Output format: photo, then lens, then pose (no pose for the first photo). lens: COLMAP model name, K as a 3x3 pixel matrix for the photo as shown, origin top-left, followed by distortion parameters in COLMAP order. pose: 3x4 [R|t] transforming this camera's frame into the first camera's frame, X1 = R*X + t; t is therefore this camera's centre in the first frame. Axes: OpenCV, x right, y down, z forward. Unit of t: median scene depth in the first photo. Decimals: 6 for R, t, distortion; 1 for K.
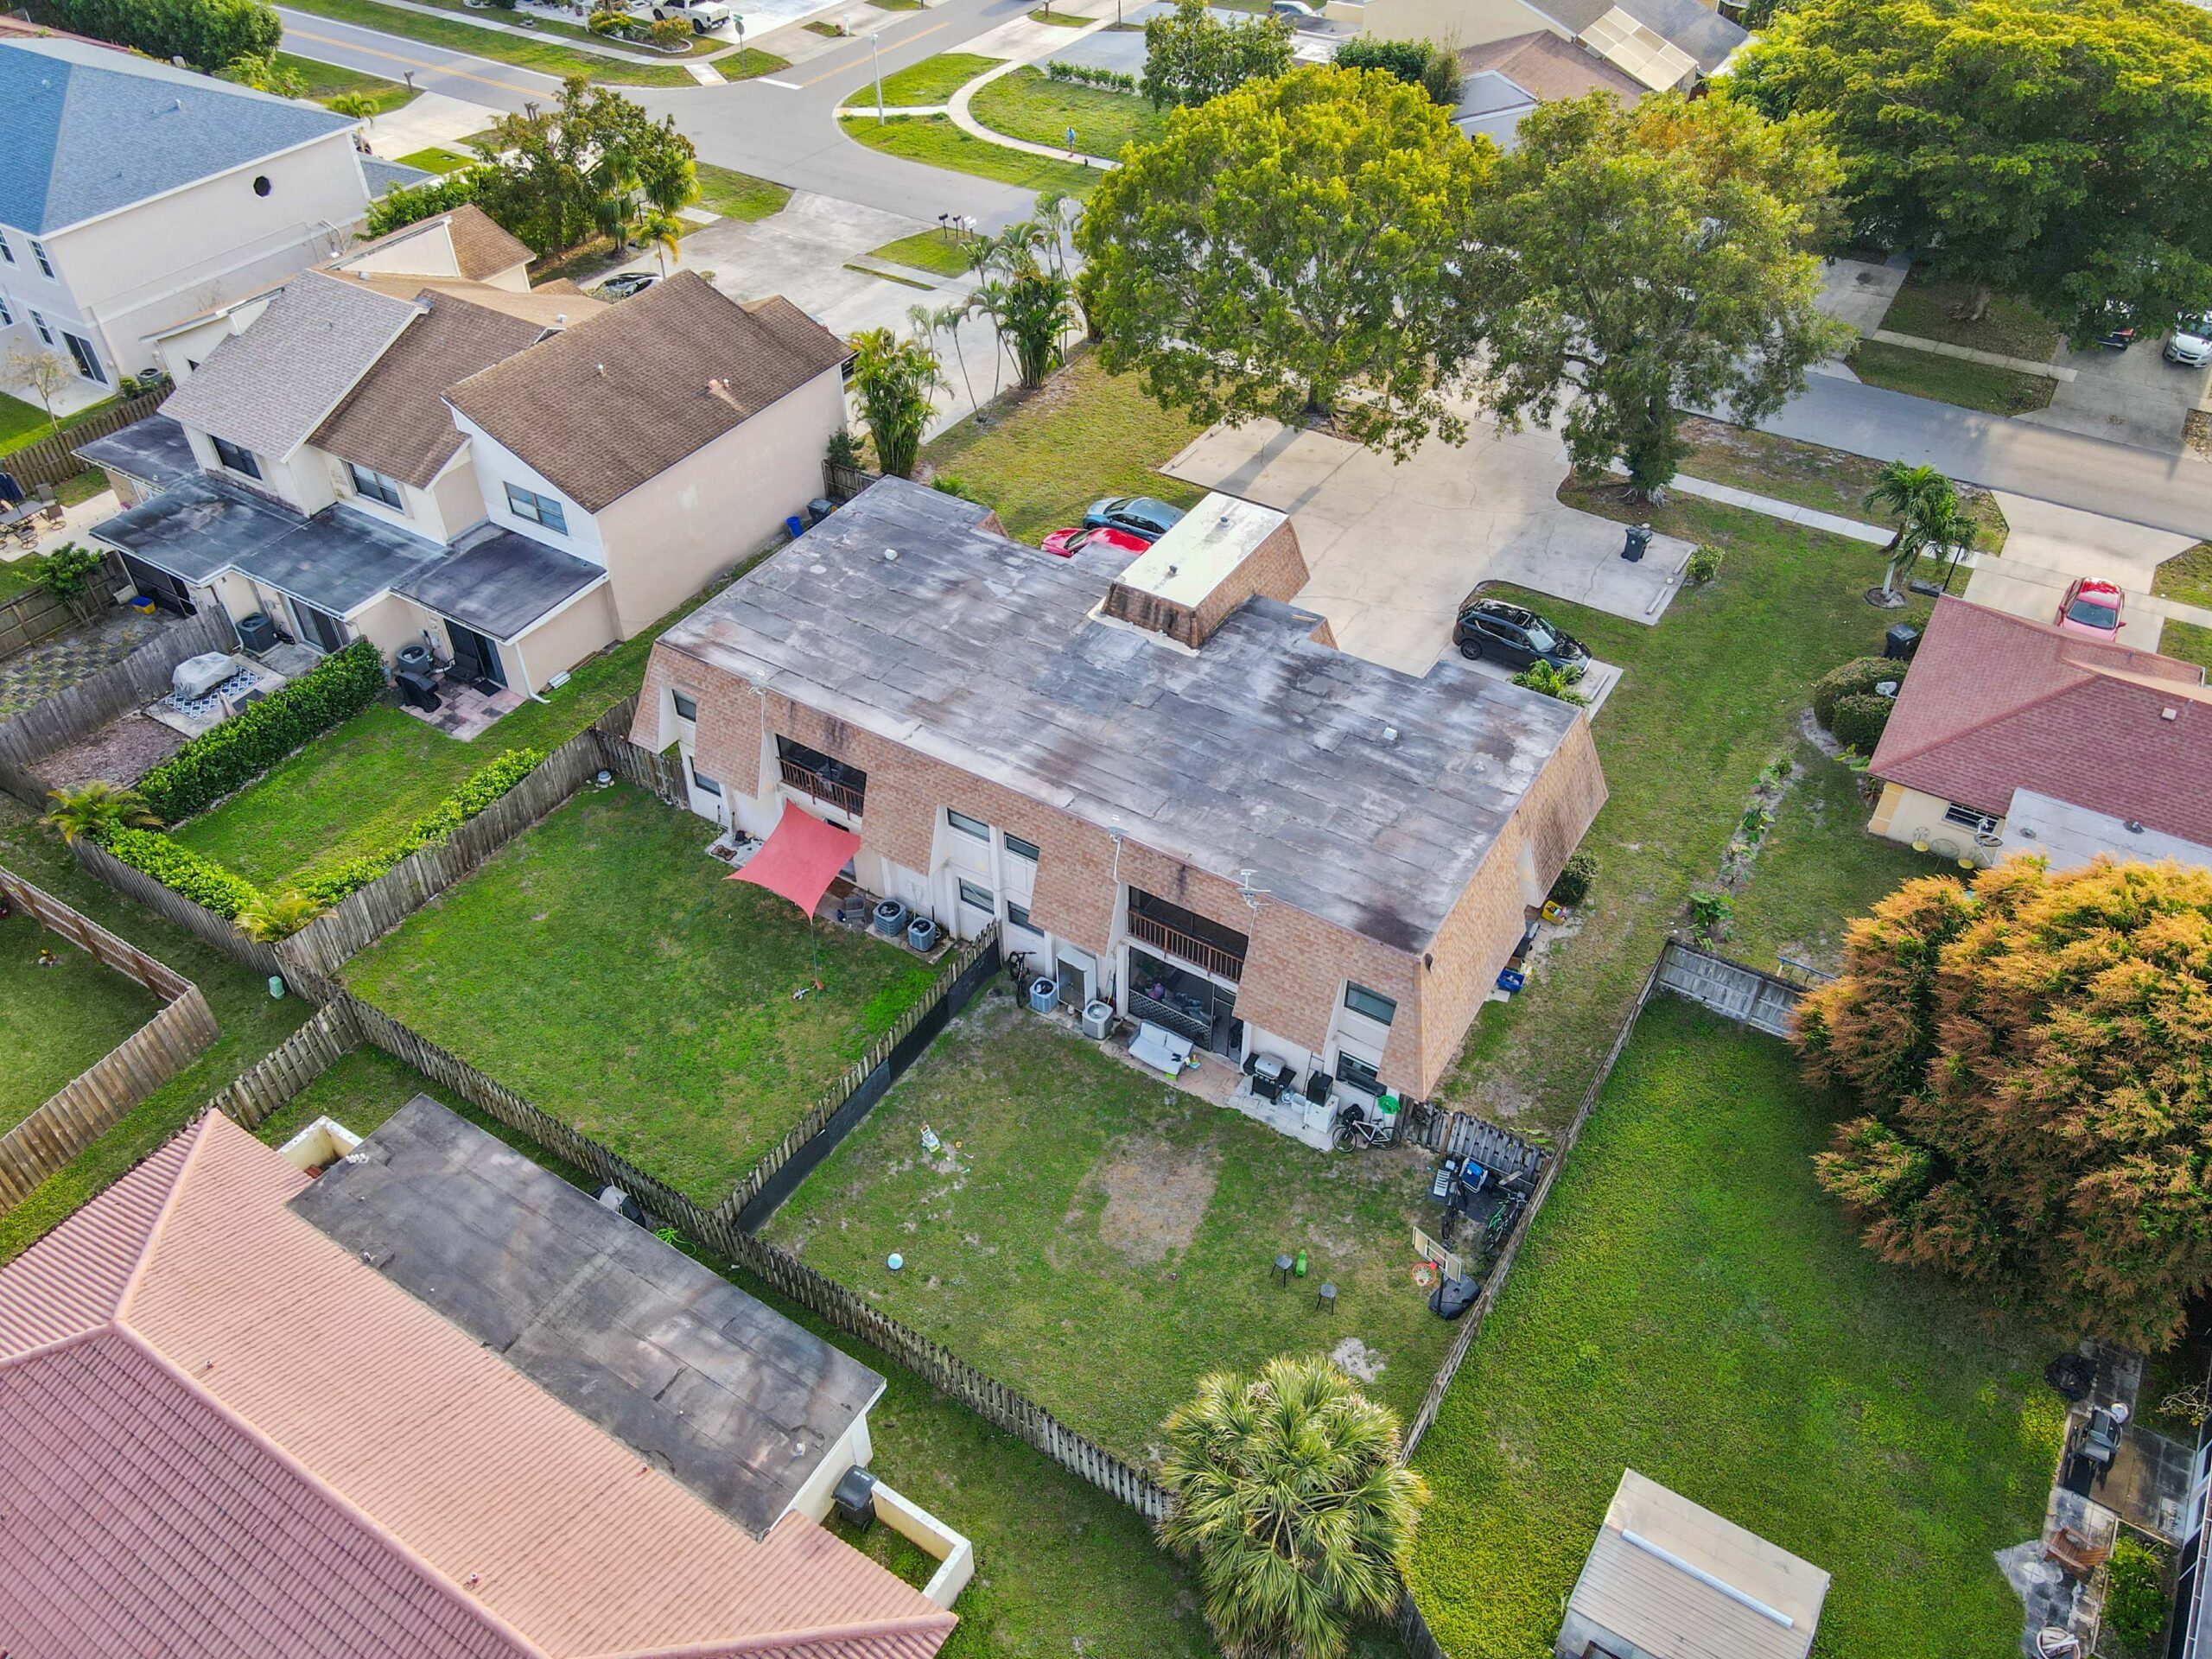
lens RADIAL K [[1630.7, 0, 1106.0], [0, 1630.7, 829.5], [0, 0, 1]] dist [-0.007268, 0.033669]
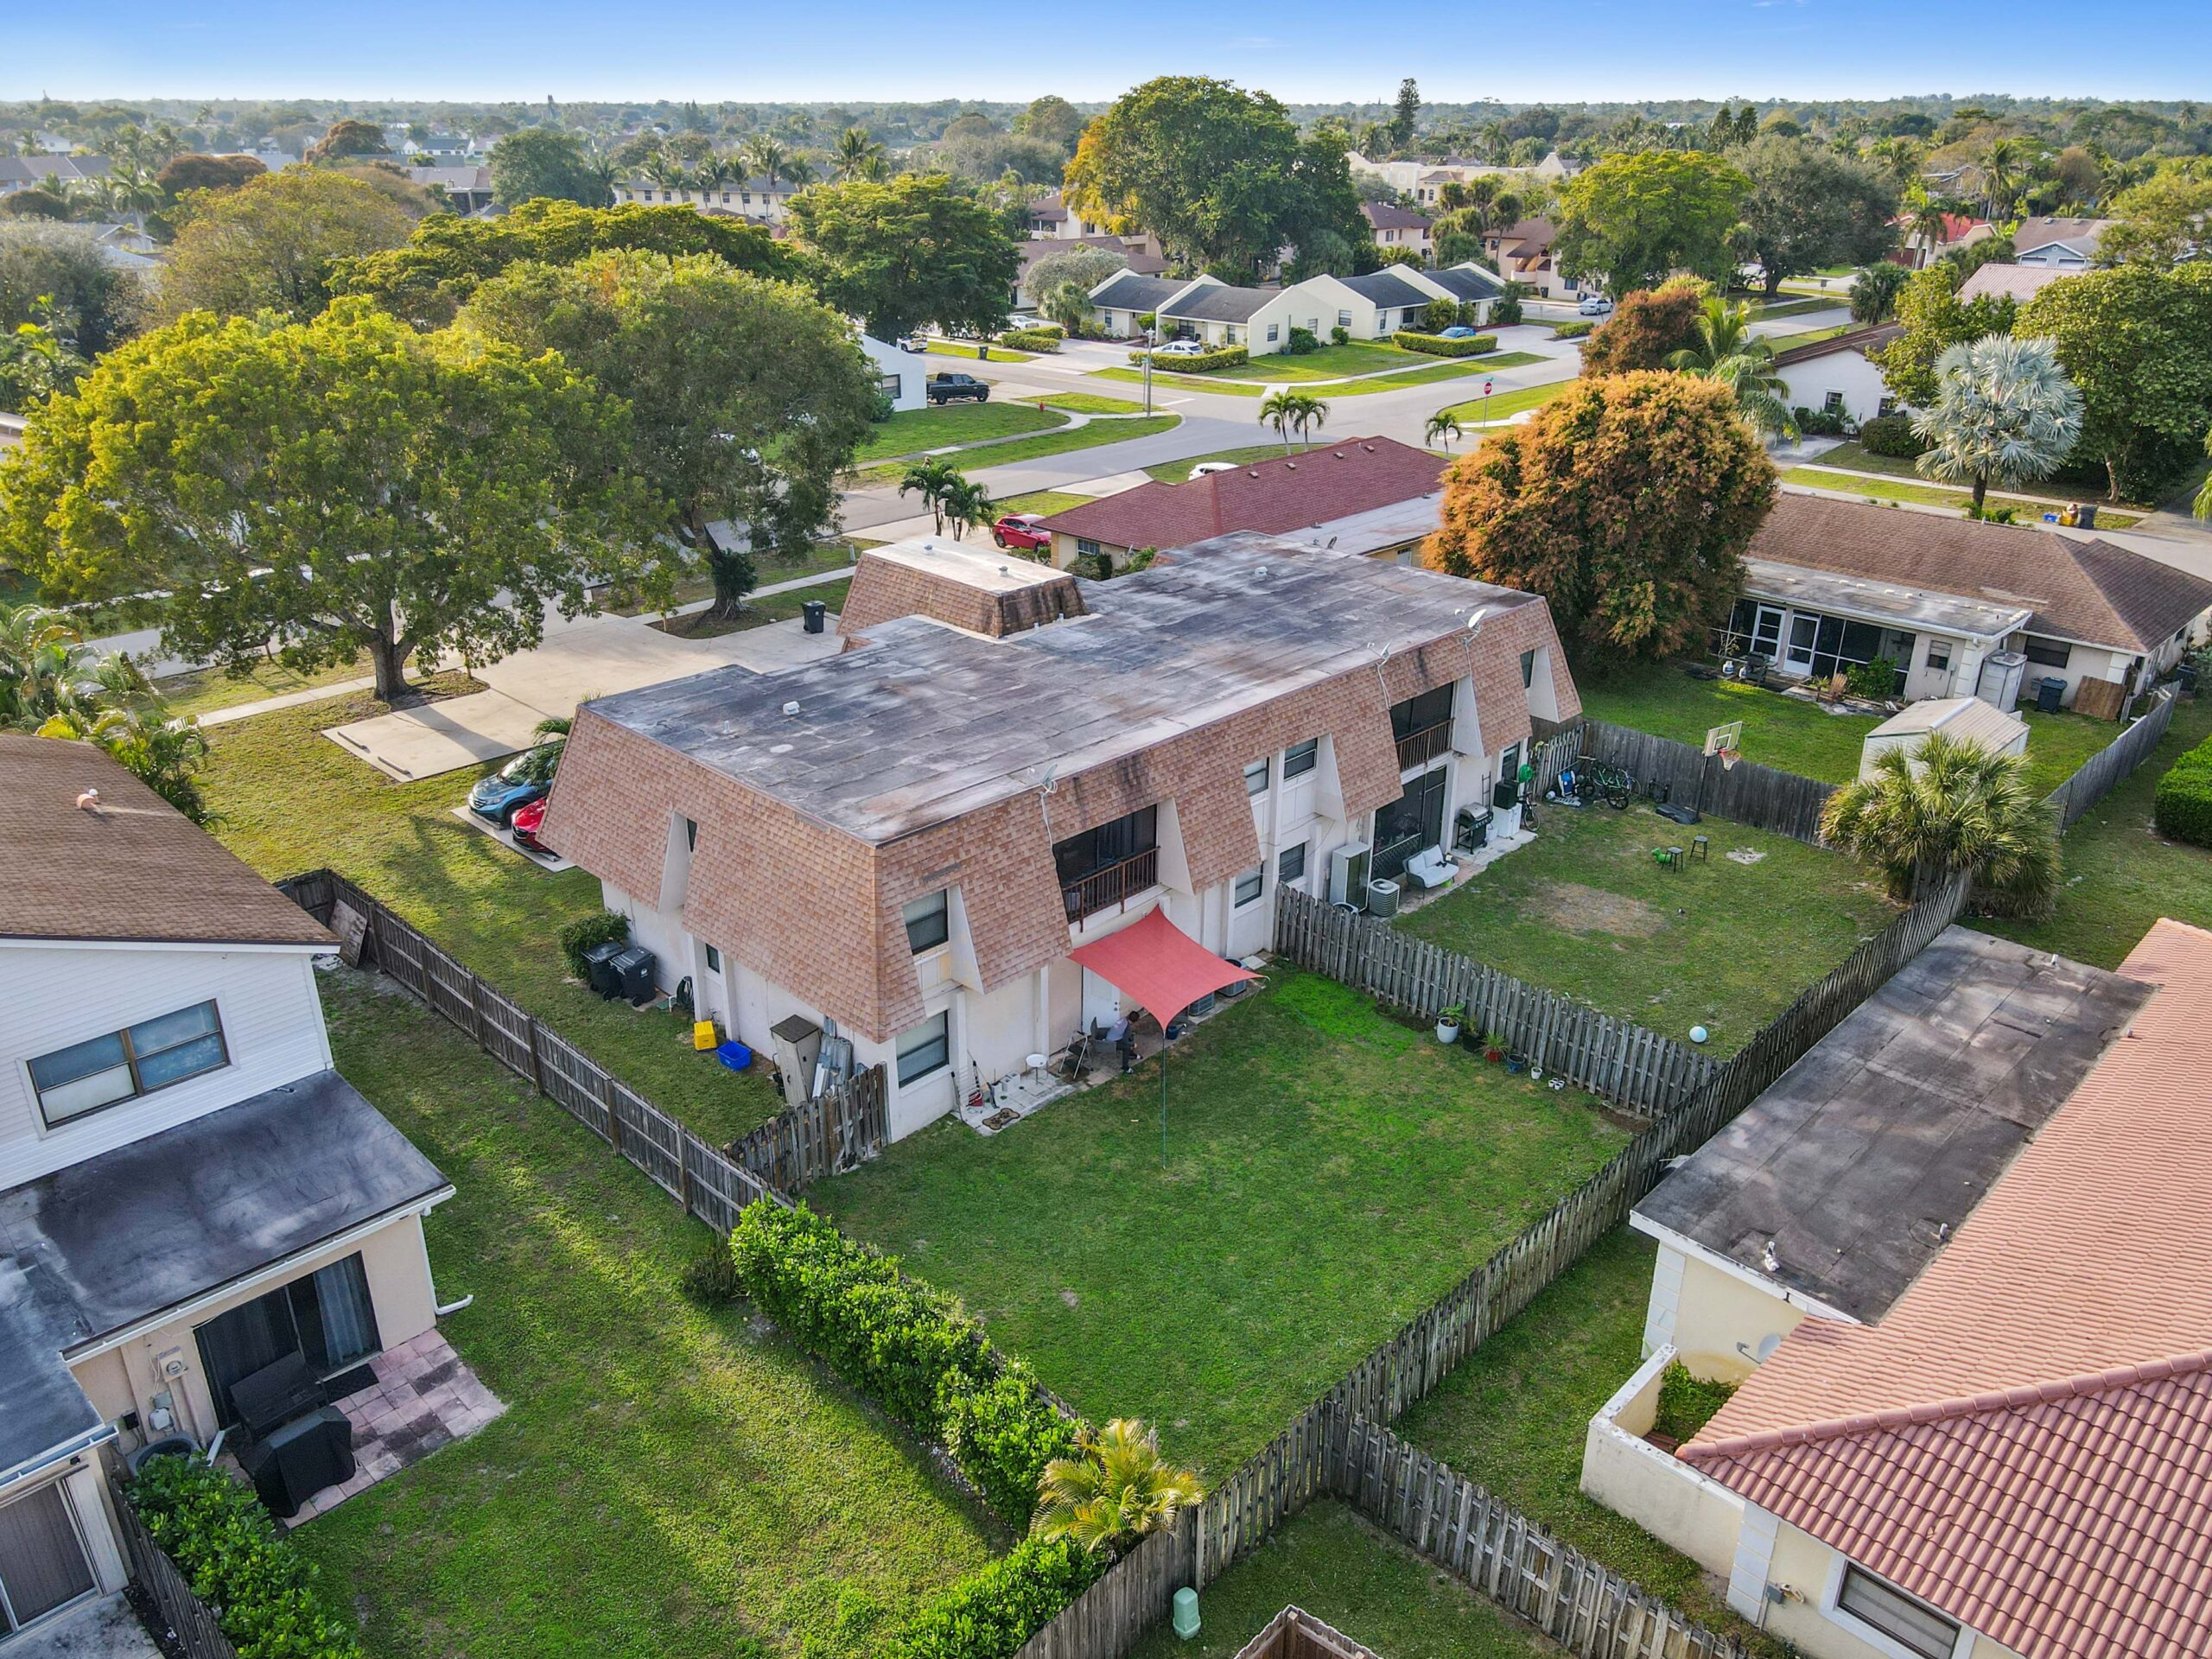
lens RADIAL K [[1633.1, 0, 1104.0], [0, 1633.1, 808.6], [0, 0, 1]] dist [0.008828, 0.000100]
pose [[0.217248, -0.384523, 0.897187, -0.883558], [0.651670, 0.741441, 0.159975, -0.182220], [-0.726725, 0.549916, 0.411659, 0.698861]]
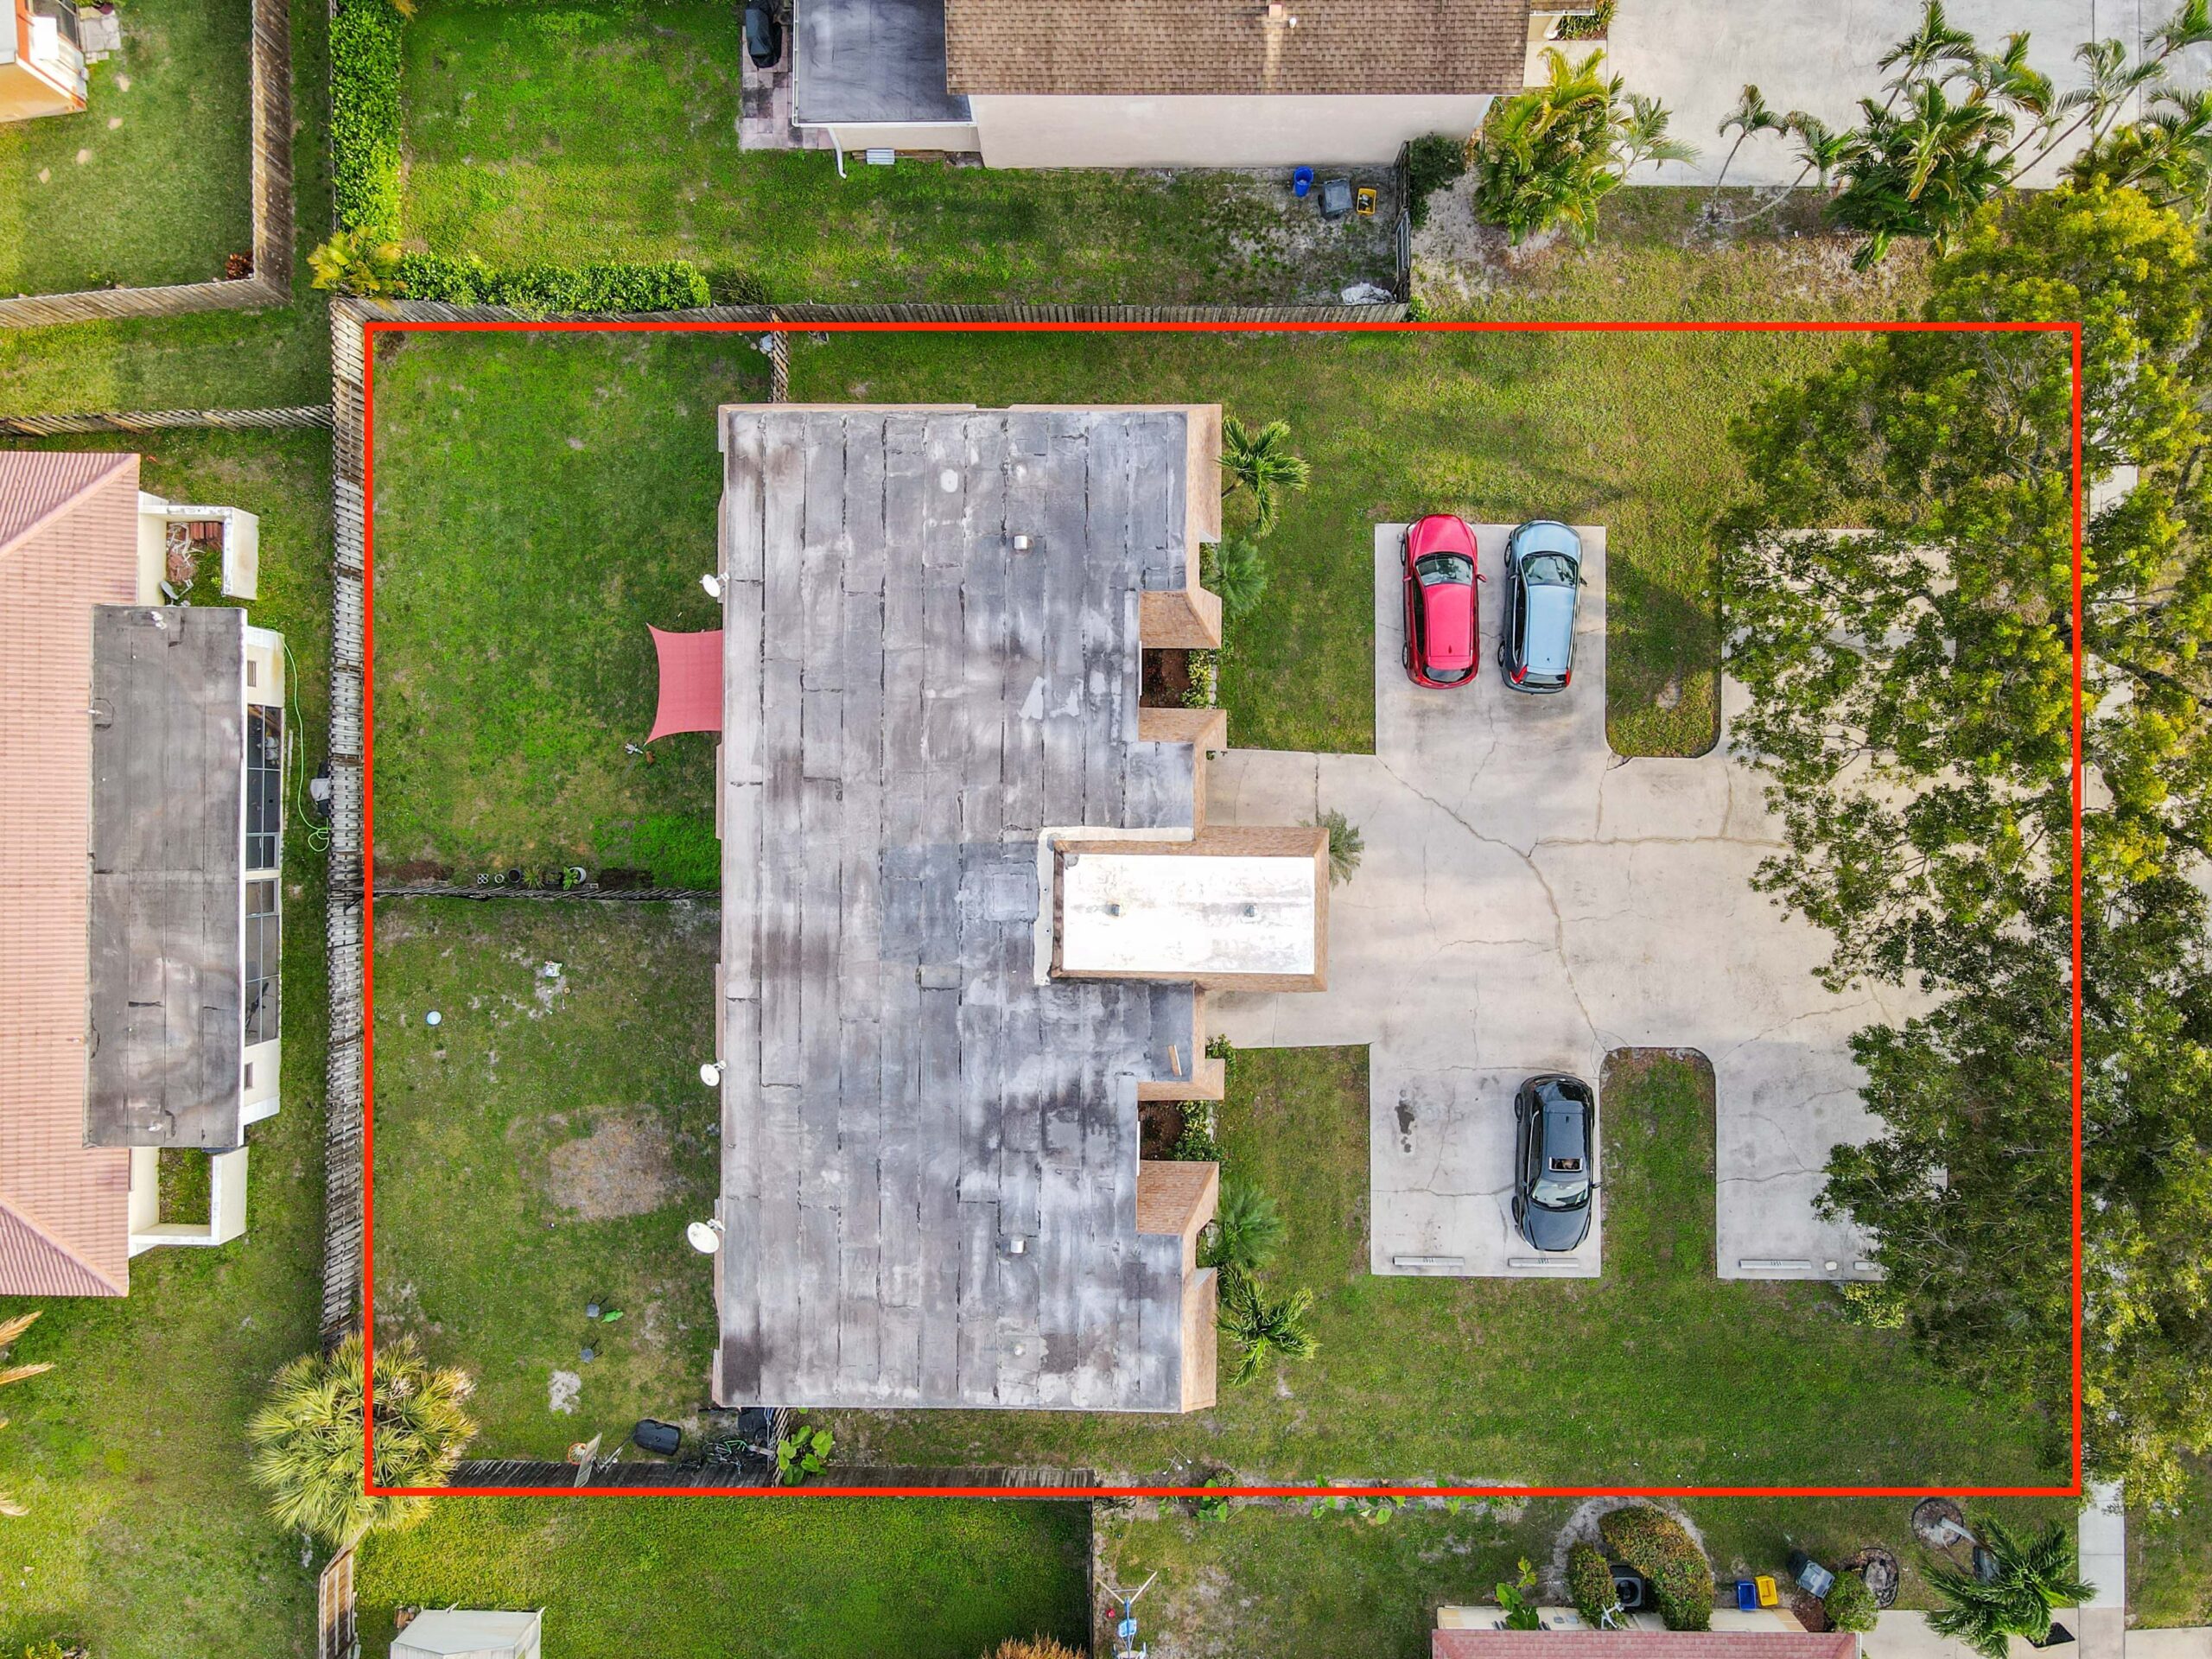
lens RADIAL K [[1630.7, 0, 1106.0], [0, 1630.7, 829.5], [0, 0, 1]] dist [-0.007268, 0.033669]
pose [[0.523039, 0.852294, 0.005027, 0.001169], [-0.564409, 0.341937, 0.751346, -0.820339], [0.638649, -0.395820, 0.659889, 0.522879]]
